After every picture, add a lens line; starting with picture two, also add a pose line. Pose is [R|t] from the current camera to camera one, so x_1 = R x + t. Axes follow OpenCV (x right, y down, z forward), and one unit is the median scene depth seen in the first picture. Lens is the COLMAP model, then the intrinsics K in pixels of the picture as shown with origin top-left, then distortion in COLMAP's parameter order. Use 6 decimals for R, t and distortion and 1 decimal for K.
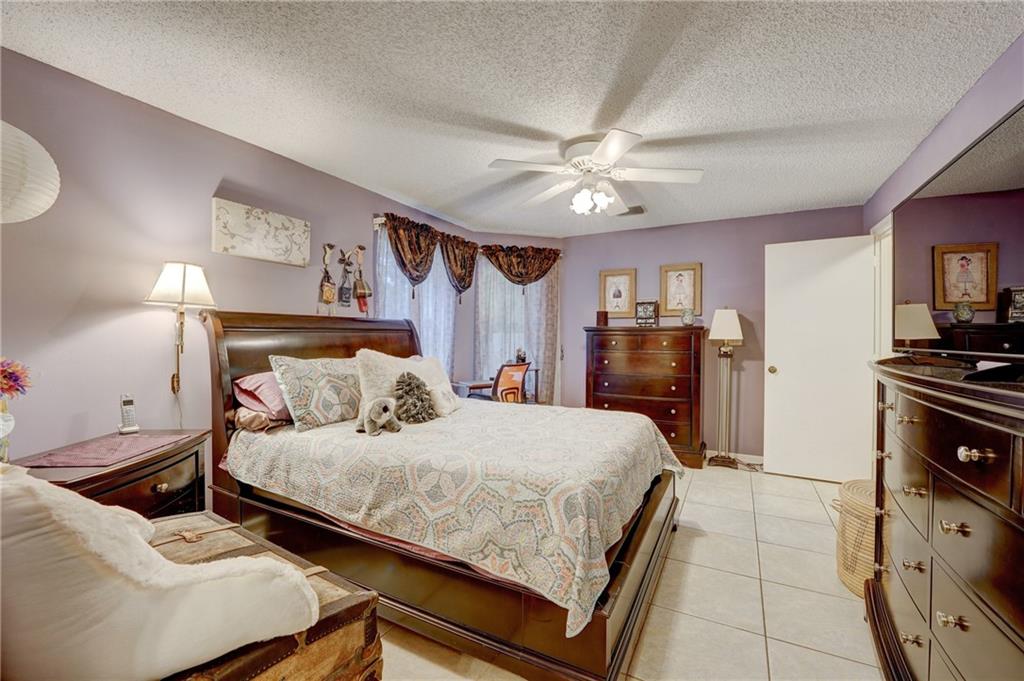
lens RADIAL K [[420.2, 0, 507.6], [0, 420.2, 337.9], [0, 0, 1]] dist [-0.027908, 0.002775]
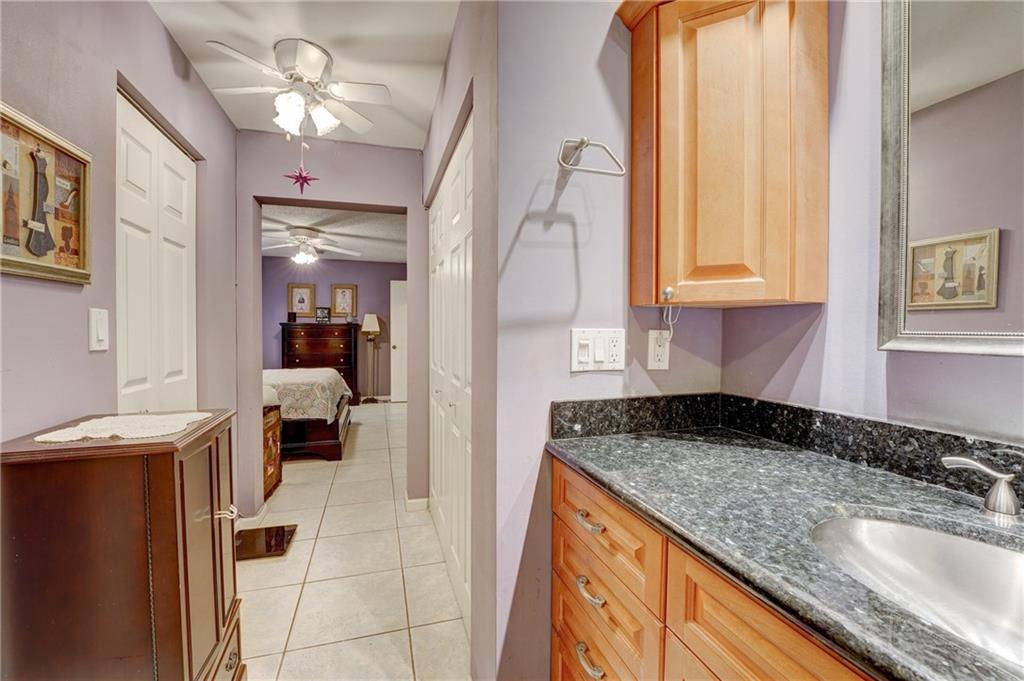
lens RADIAL K [[420.2, 0, 511.8], [0, 420.2, 340.5], [0, 0, 1]] dist [-0.027908, 0.002775]
pose [[0.686700, -0.017390, 0.726733, -0.342081], [0.000940, 0.999734, 0.023035, 0.003166], [-0.726940, -0.015135, 0.686534, -0.626418]]
